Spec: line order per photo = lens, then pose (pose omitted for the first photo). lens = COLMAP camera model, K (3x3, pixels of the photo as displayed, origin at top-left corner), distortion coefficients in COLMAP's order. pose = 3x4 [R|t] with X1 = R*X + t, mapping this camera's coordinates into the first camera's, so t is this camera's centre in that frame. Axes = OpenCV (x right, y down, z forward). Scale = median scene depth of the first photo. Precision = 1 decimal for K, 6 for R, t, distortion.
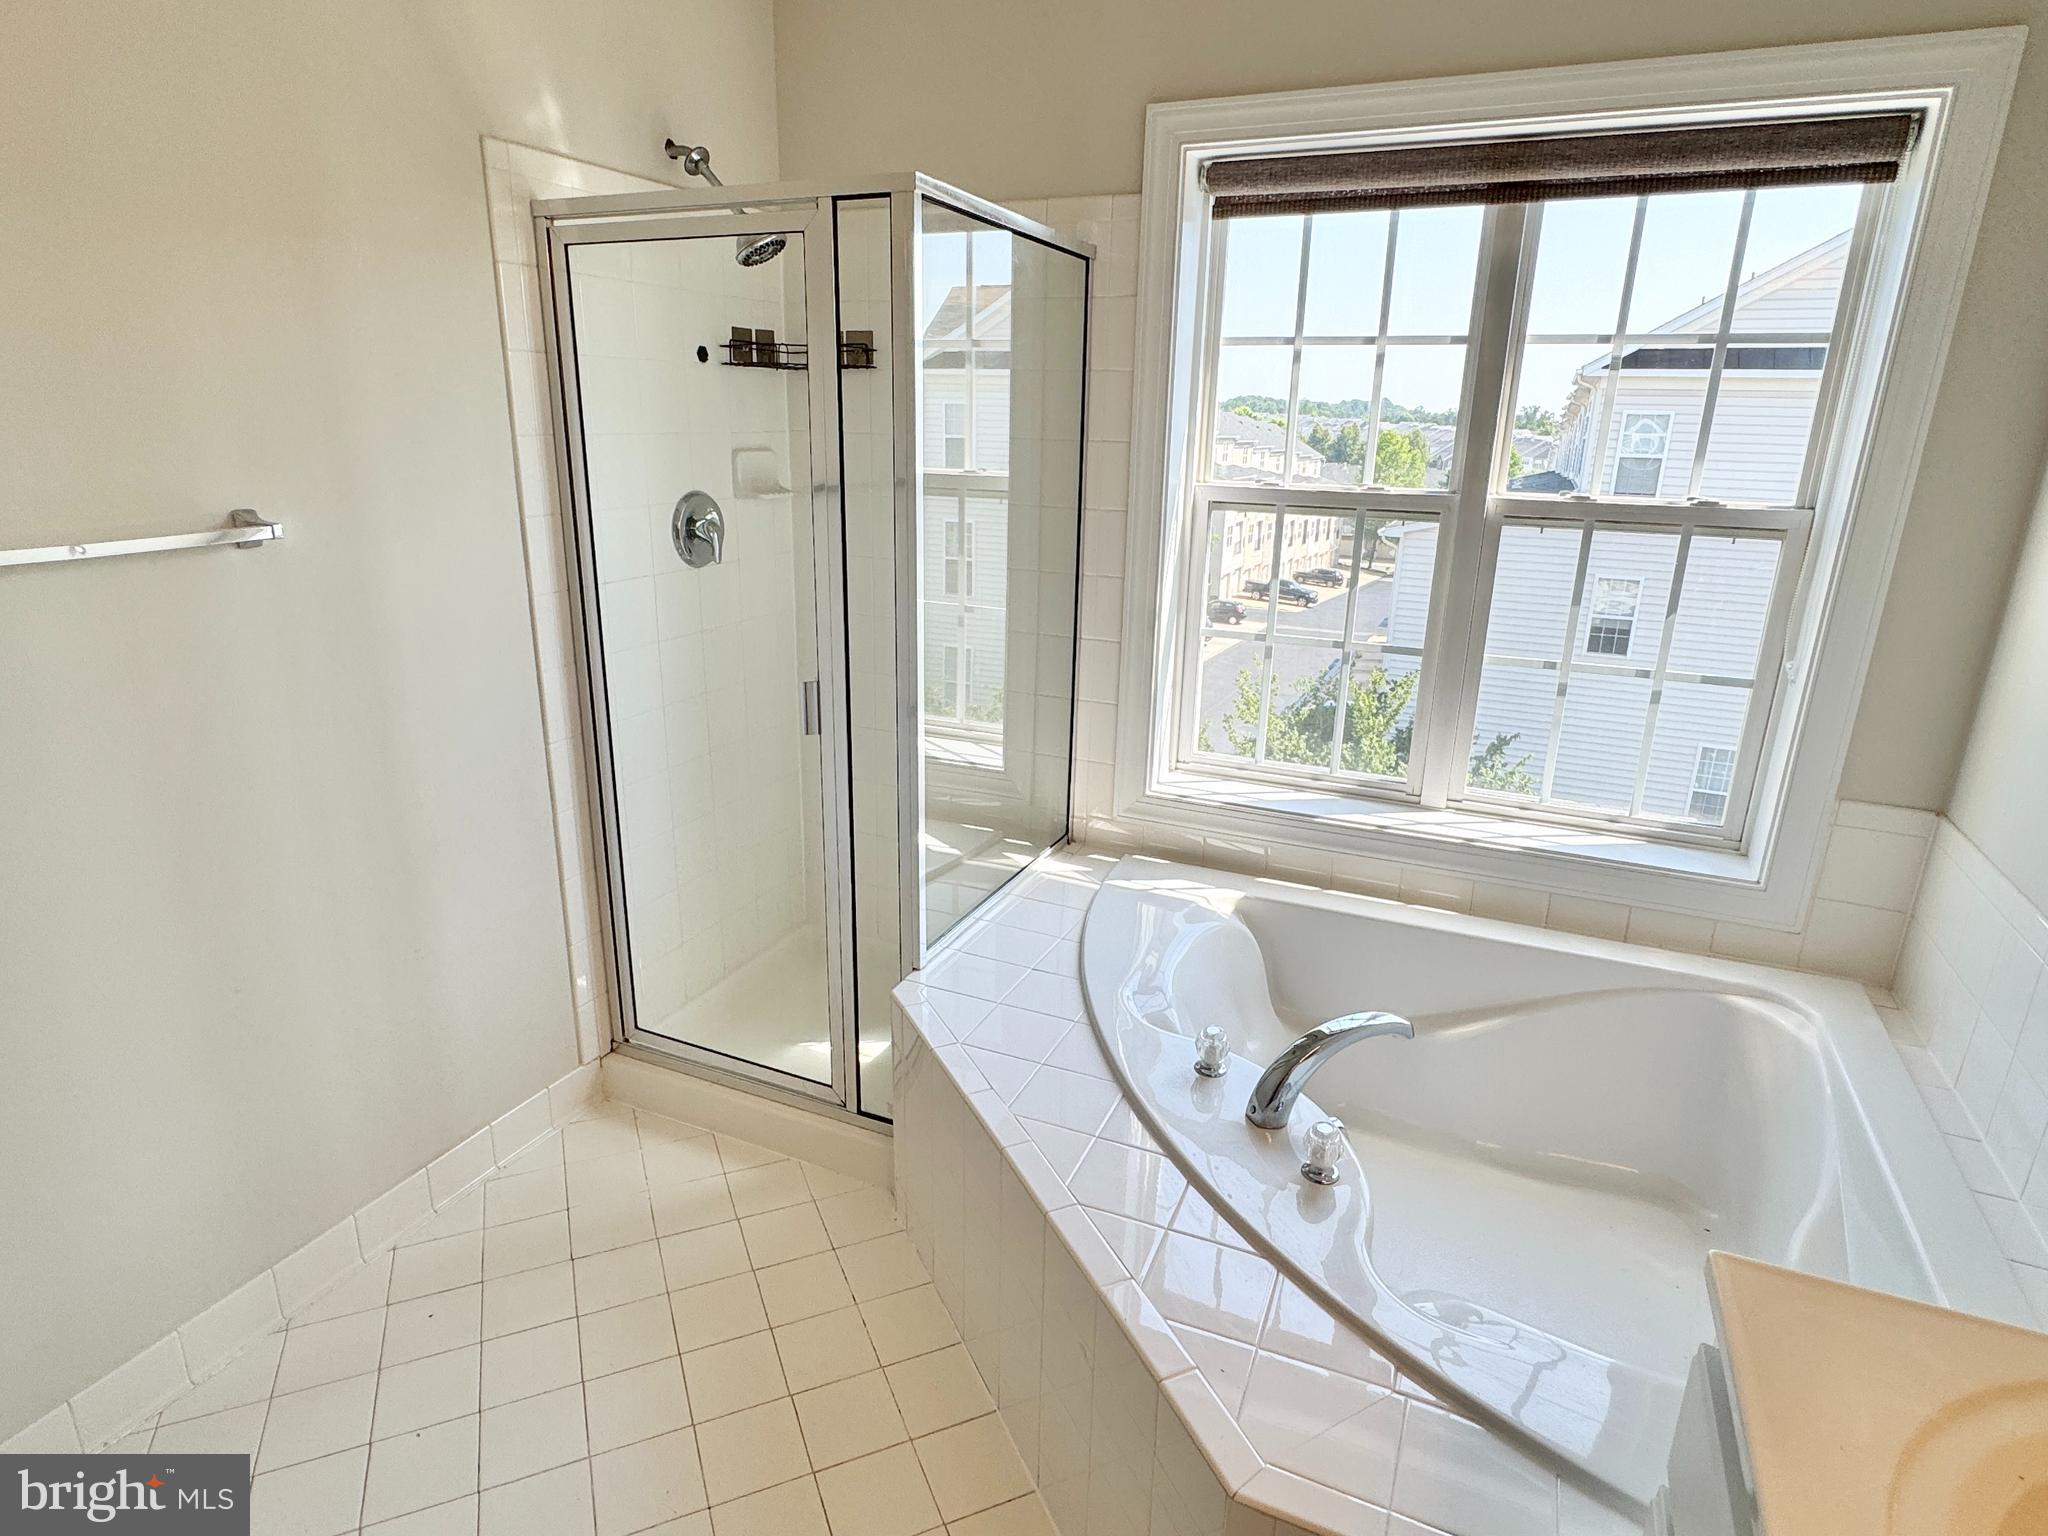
lens RADIAL K [[1128.5, 0, 1021.4], [0, 1128.5, 766.8], [0, 0, 1]] dist [-0.002249, -0.003087]
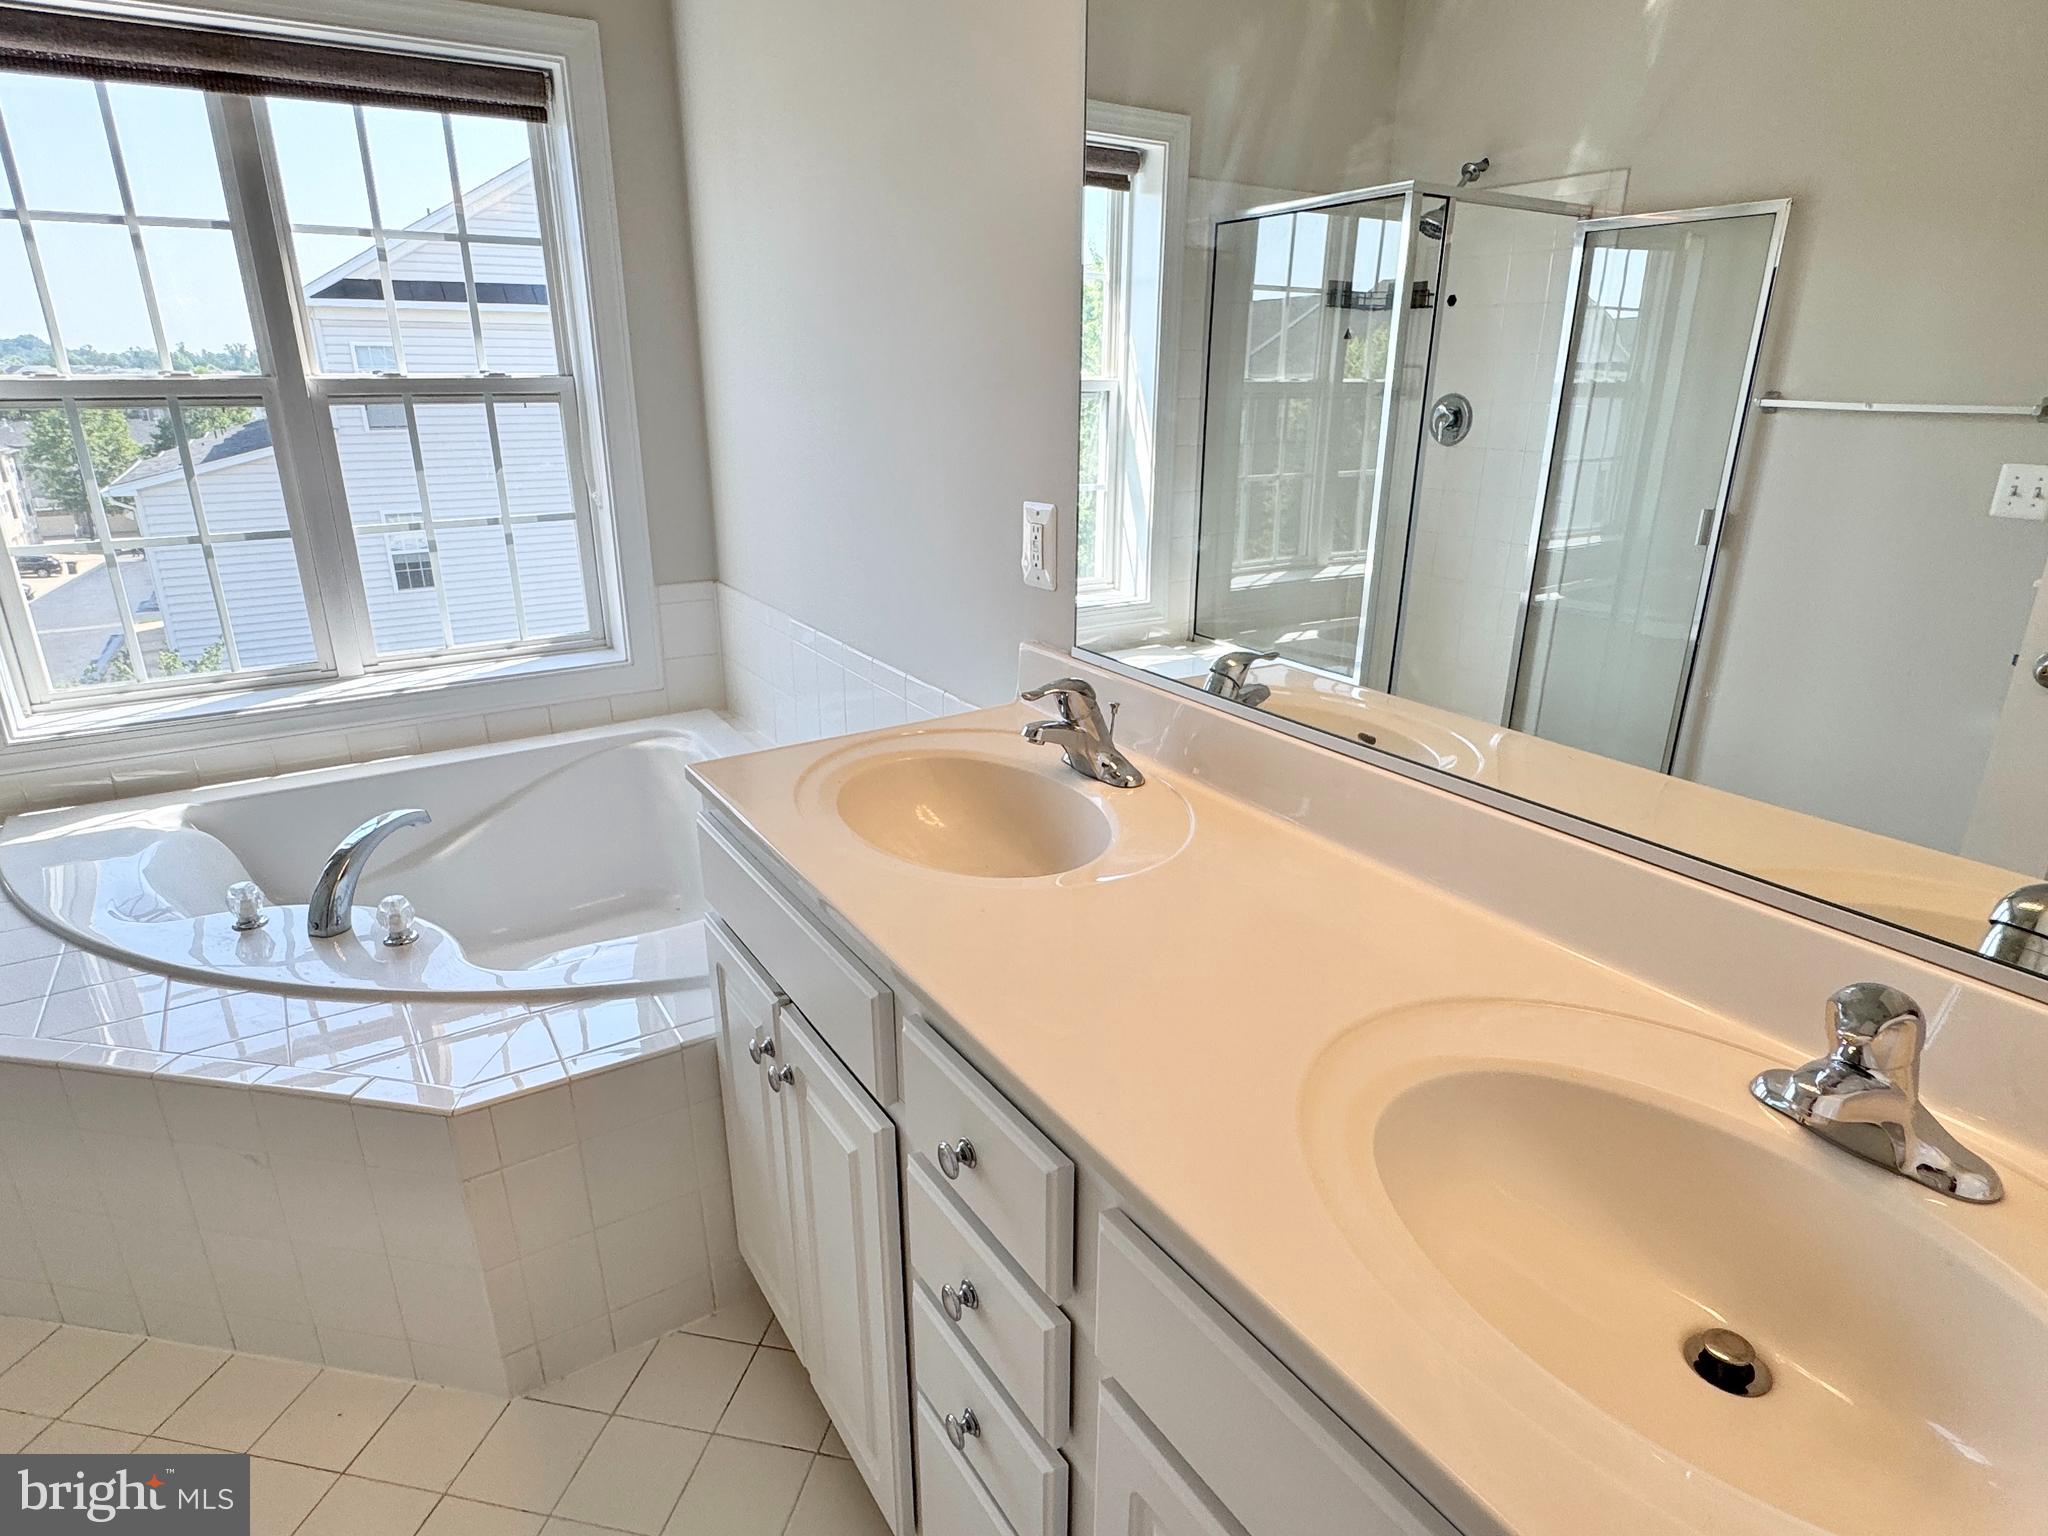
lens RADIAL K [[1128.5, 0, 1021.6], [0, 1128.5, 772.0], [0, 0, 1]] dist [-0.002249, -0.003087]
pose [[0.552292, -0.295735, 0.779432, -0.166072], [0.253709, 0.950239, 0.180769, 0.102356], [-0.794107, 0.097911, 0.599840, -0.159553]]
